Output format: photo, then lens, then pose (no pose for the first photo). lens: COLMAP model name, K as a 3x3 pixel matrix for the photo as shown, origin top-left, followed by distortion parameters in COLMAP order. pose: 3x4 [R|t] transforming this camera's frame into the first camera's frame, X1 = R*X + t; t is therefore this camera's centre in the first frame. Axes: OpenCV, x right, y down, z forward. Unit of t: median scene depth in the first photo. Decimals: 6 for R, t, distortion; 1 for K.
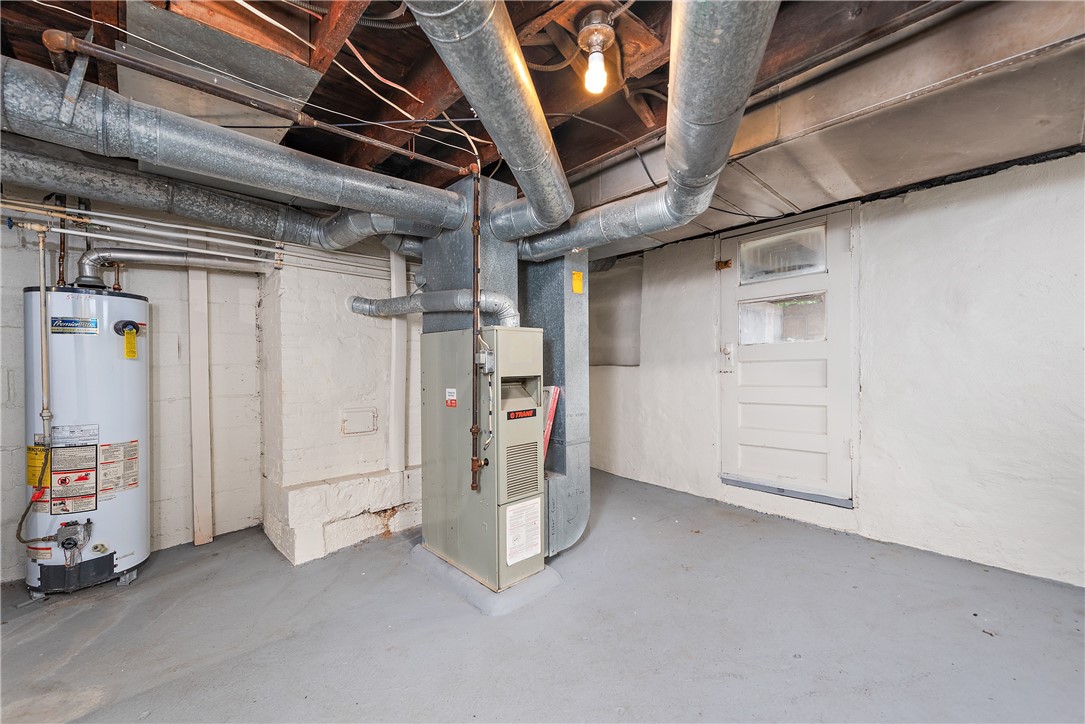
lens RADIAL K [[425.2, 0, 542.0], [0, 425.2, 364.3], [0, 0, 1]] dist [0.010092, -0.003686]
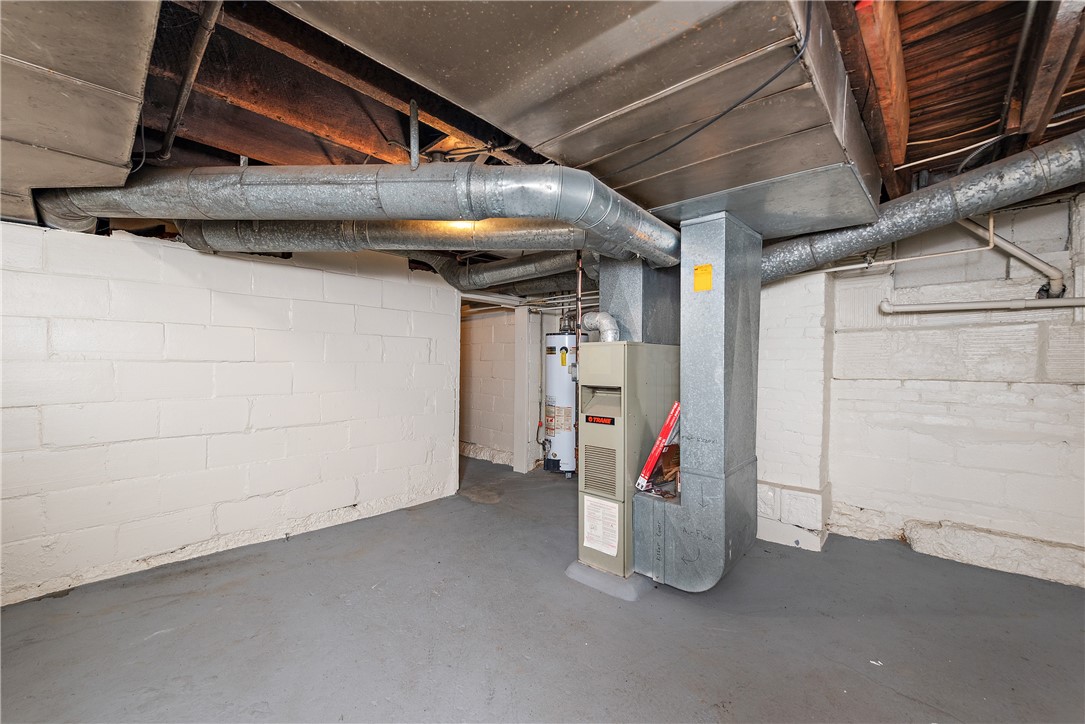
lens RADIAL K [[425.2, 0, 543.0], [0, 425.2, 363.7], [0, 0, 1]] dist [0.010092, -0.003686]
pose [[0.084867, 0.007934, -0.996361, 1.067629], [-0.006301, 0.999953, 0.007426, -0.038262], [0.996372, 0.005648, 0.084913, 0.771203]]
